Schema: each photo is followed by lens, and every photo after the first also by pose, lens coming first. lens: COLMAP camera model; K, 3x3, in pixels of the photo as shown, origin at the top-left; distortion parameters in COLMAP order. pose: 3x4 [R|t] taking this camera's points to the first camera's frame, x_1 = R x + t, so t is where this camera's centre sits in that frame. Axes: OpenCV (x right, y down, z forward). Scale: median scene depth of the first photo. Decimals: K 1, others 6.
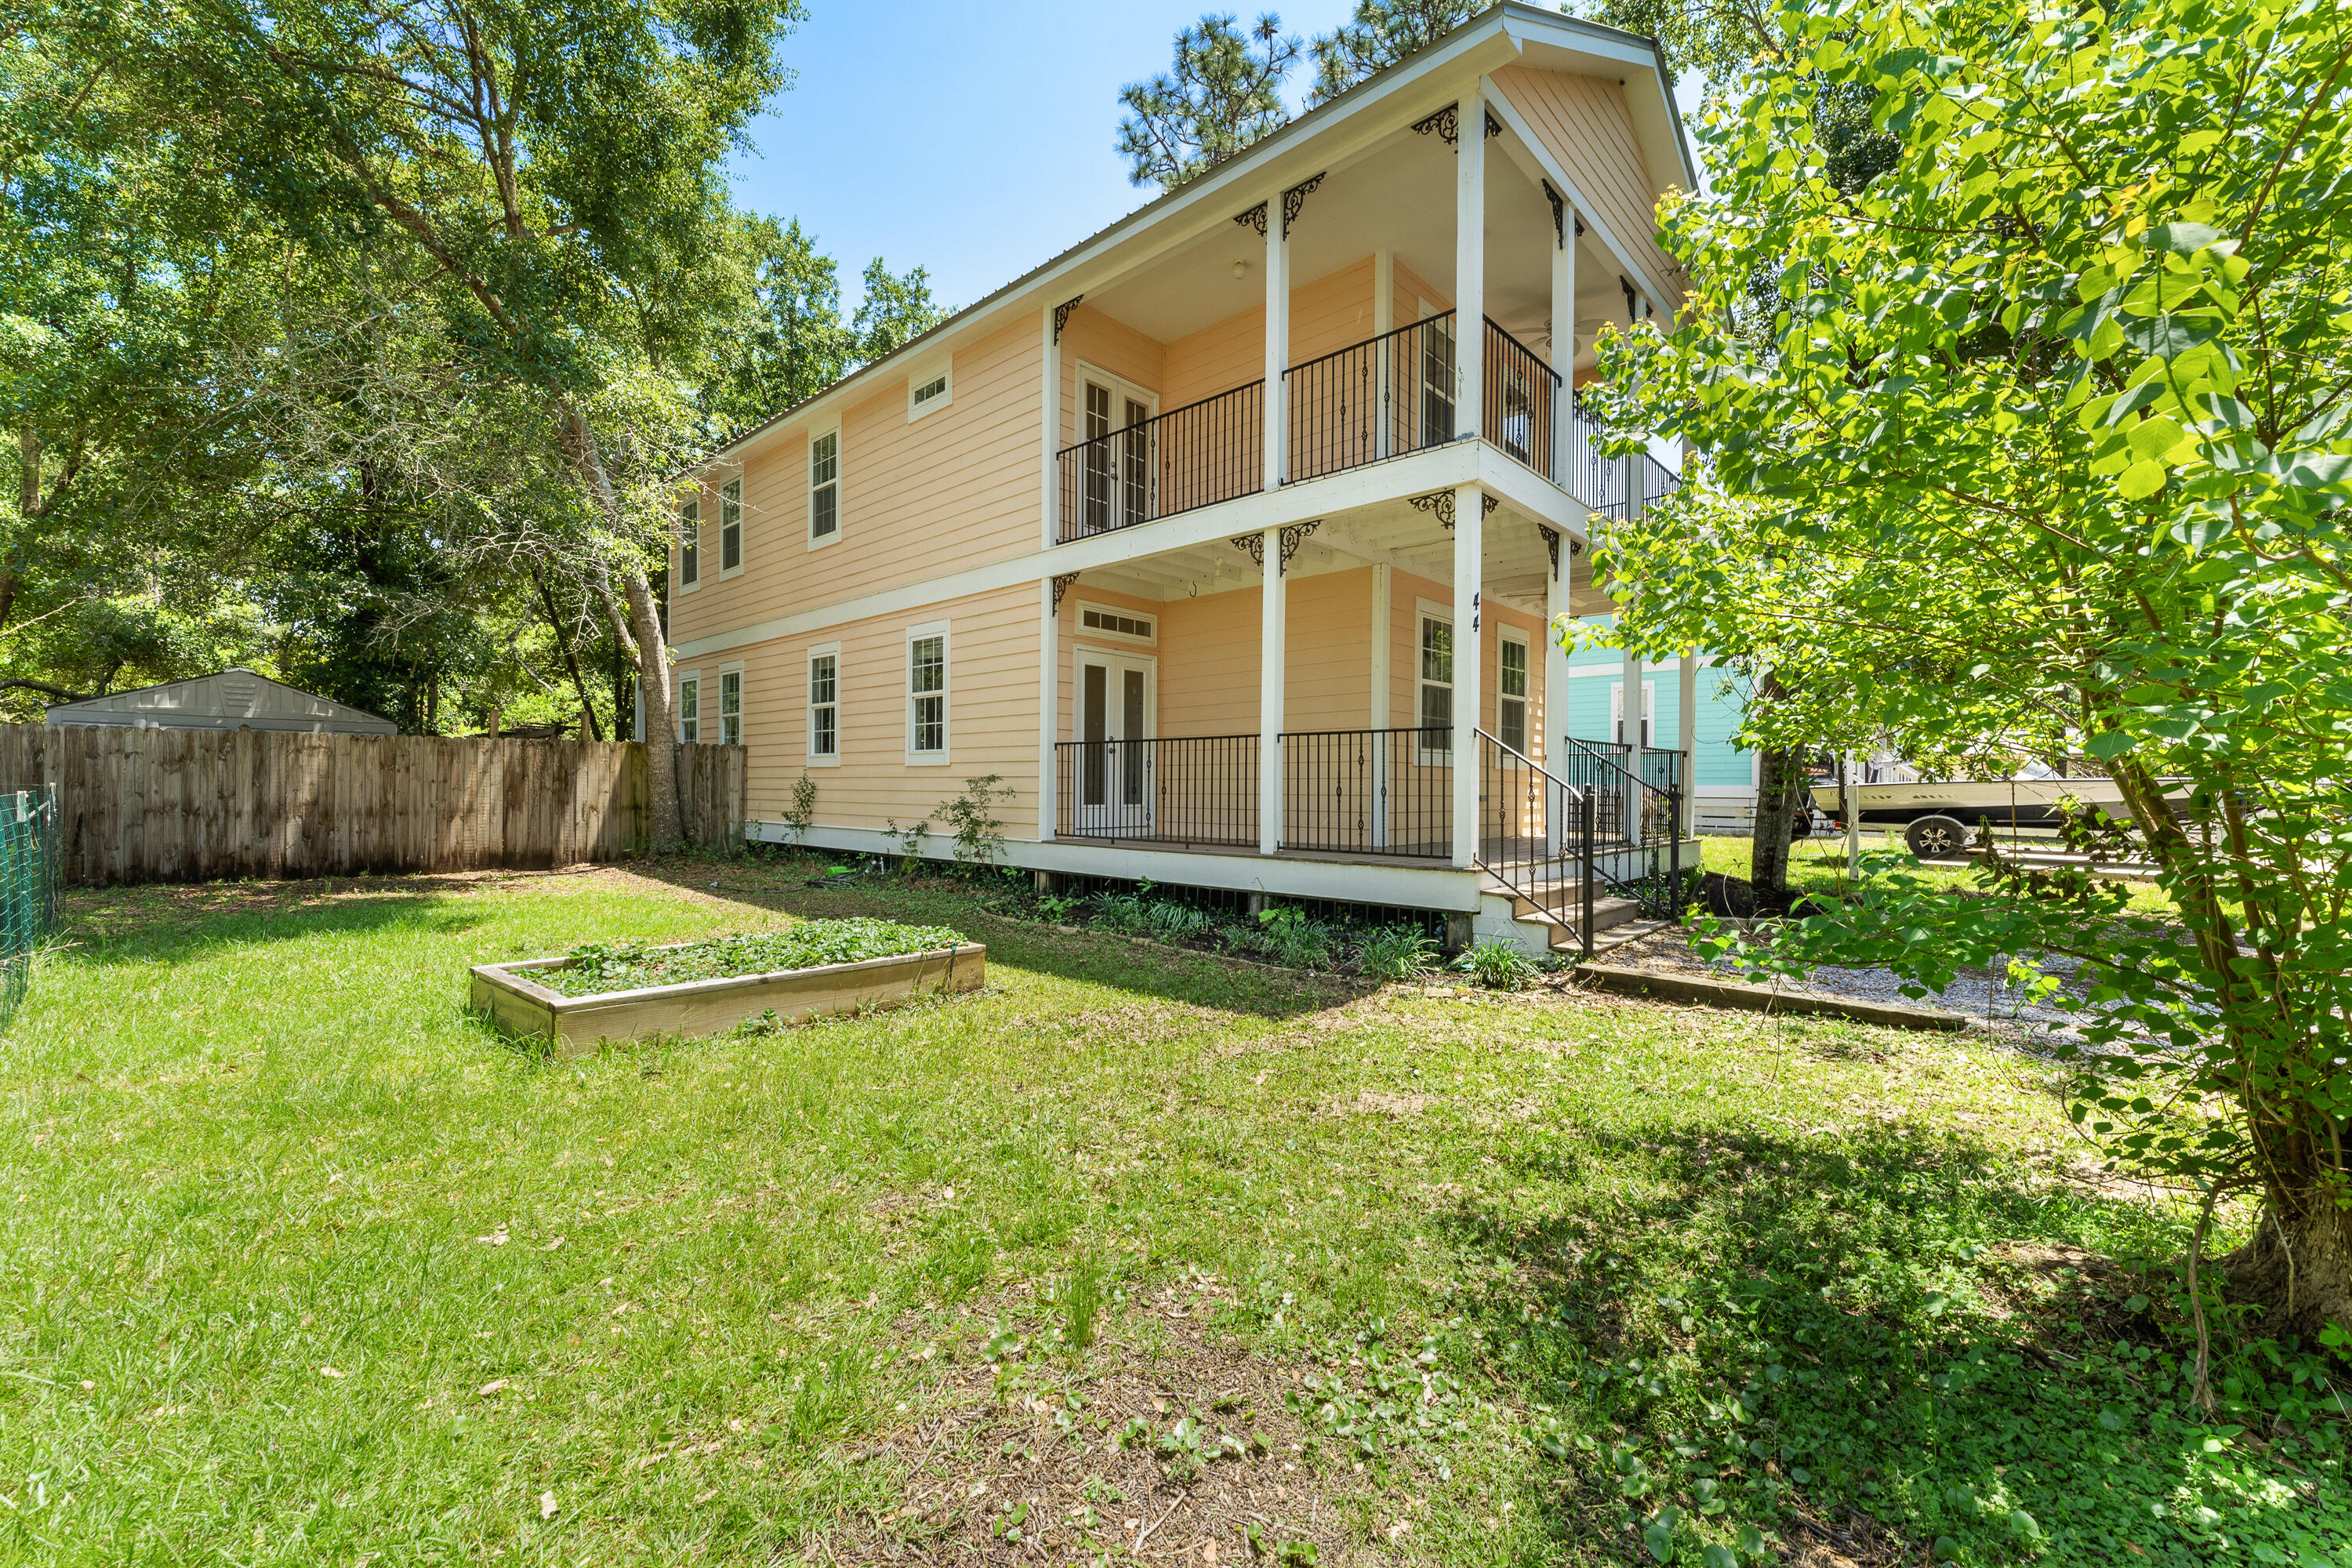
lens RADIAL K [[941.5, 0, 1176.0], [0, 941.5, 784.0], [0, 0, 1]] dist [0.000114, -0.000139]
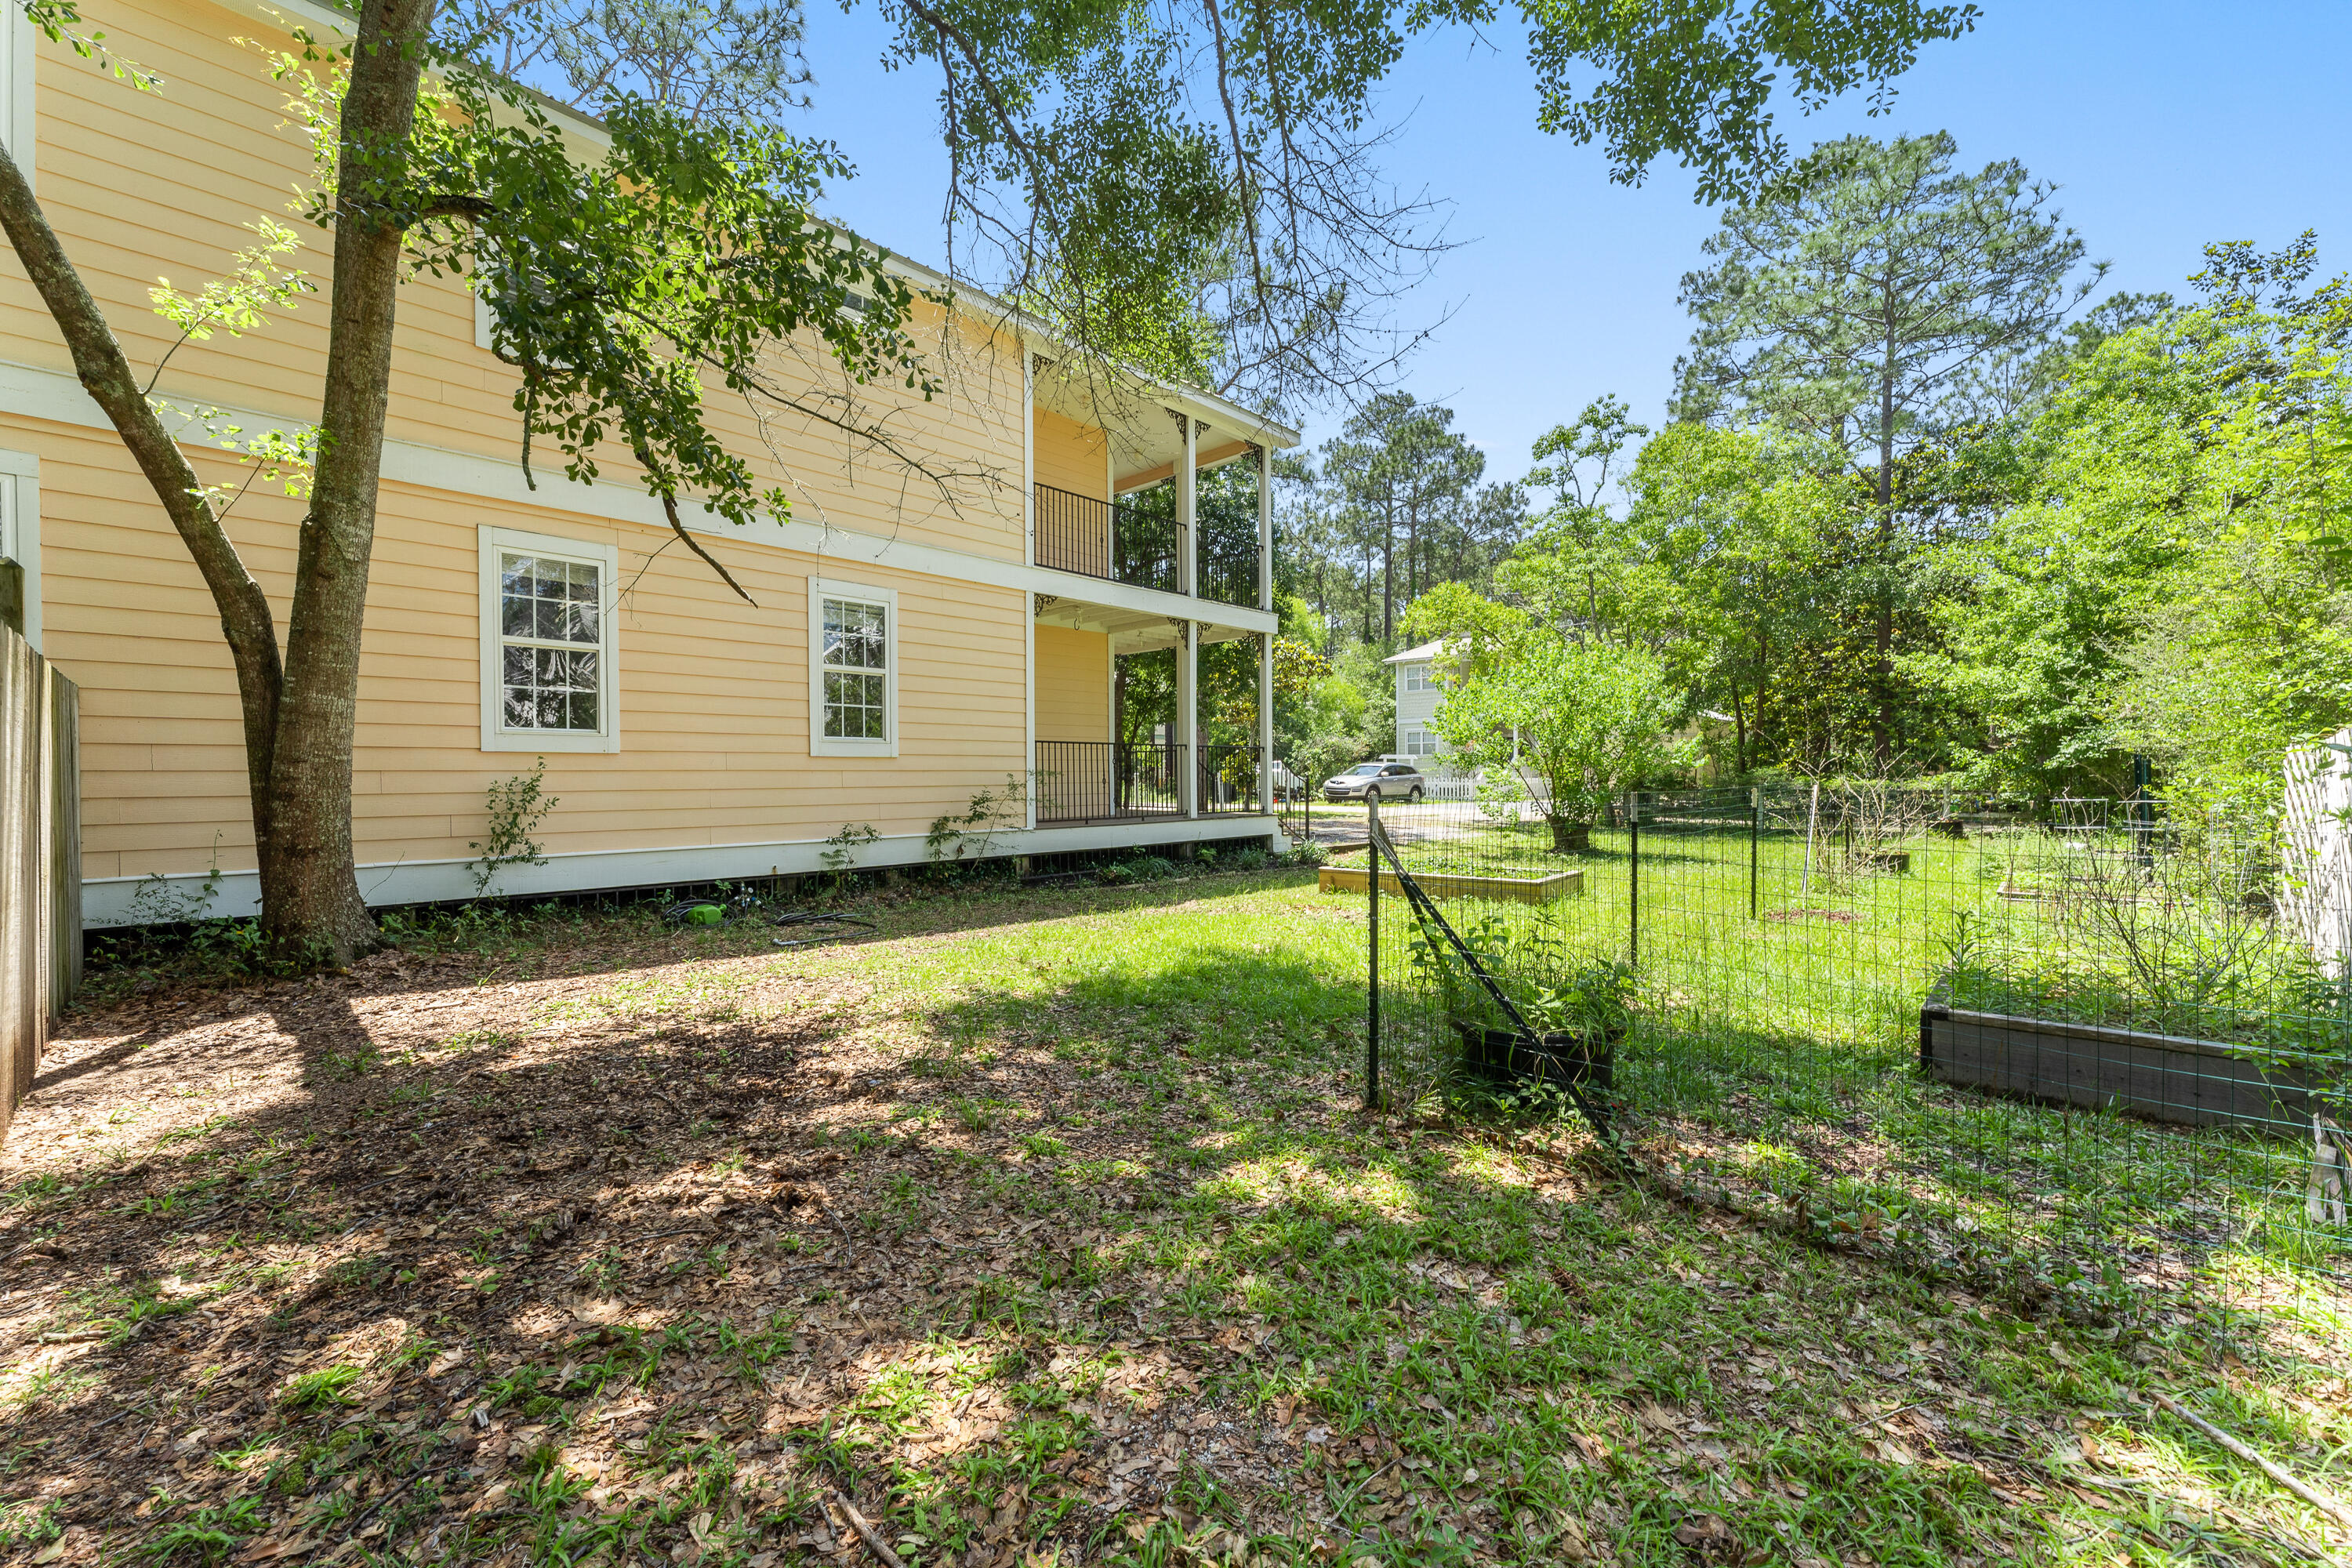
lens RADIAL K [[941.5, 0, 1176.0], [0, 941.5, 784.0], [0, 0, 1]] dist [0.000114, -0.000139]
pose [[0.010167, -0.008844, 0.999909, -1.111706], [0.010288, 0.999909, 0.008740, 0.000154], [-0.999895, 0.010199, 0.010257, 0.729118]]
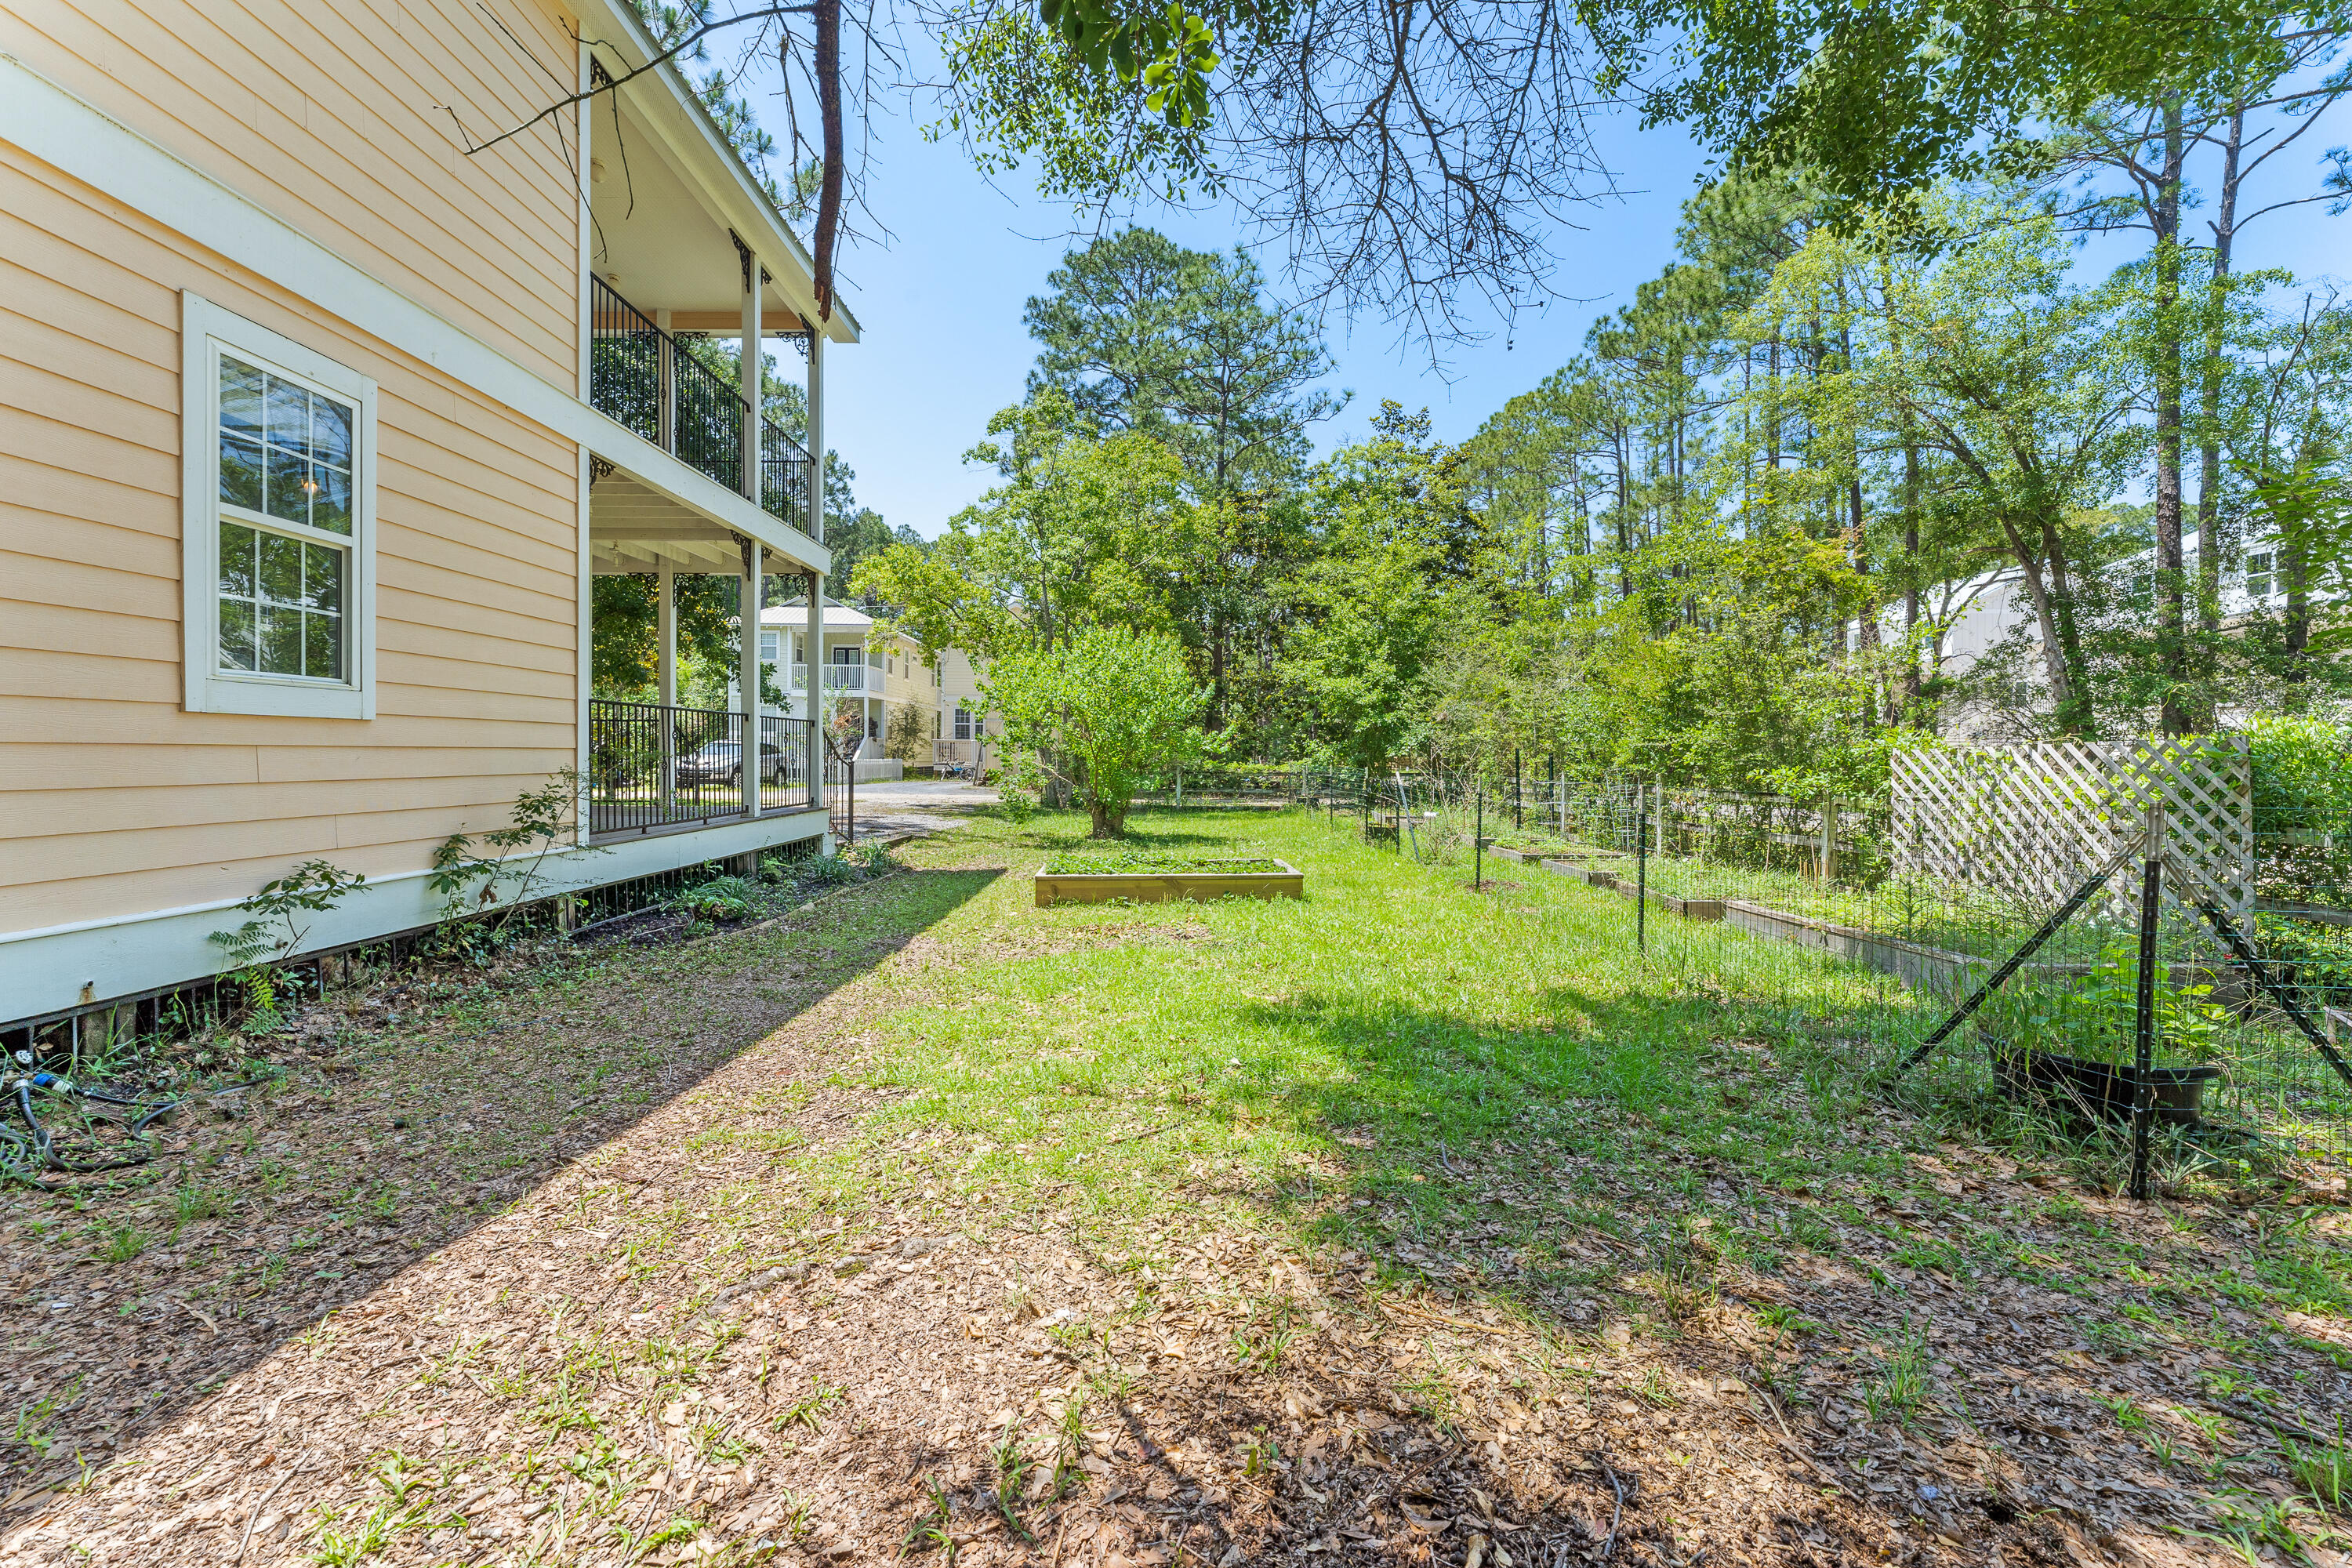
lens RADIAL K [[941.8, 0, 1165.6], [0, 941.8, 763.2], [0, 0, 1]] dist [-0.001281, -0.000304]
pose [[-0.681120, -0.011226, 0.732086, -0.802795], [-0.002833, 0.999915, 0.012697, -0.006163], [-0.732166, 0.006574, -0.681094, 1.025426]]
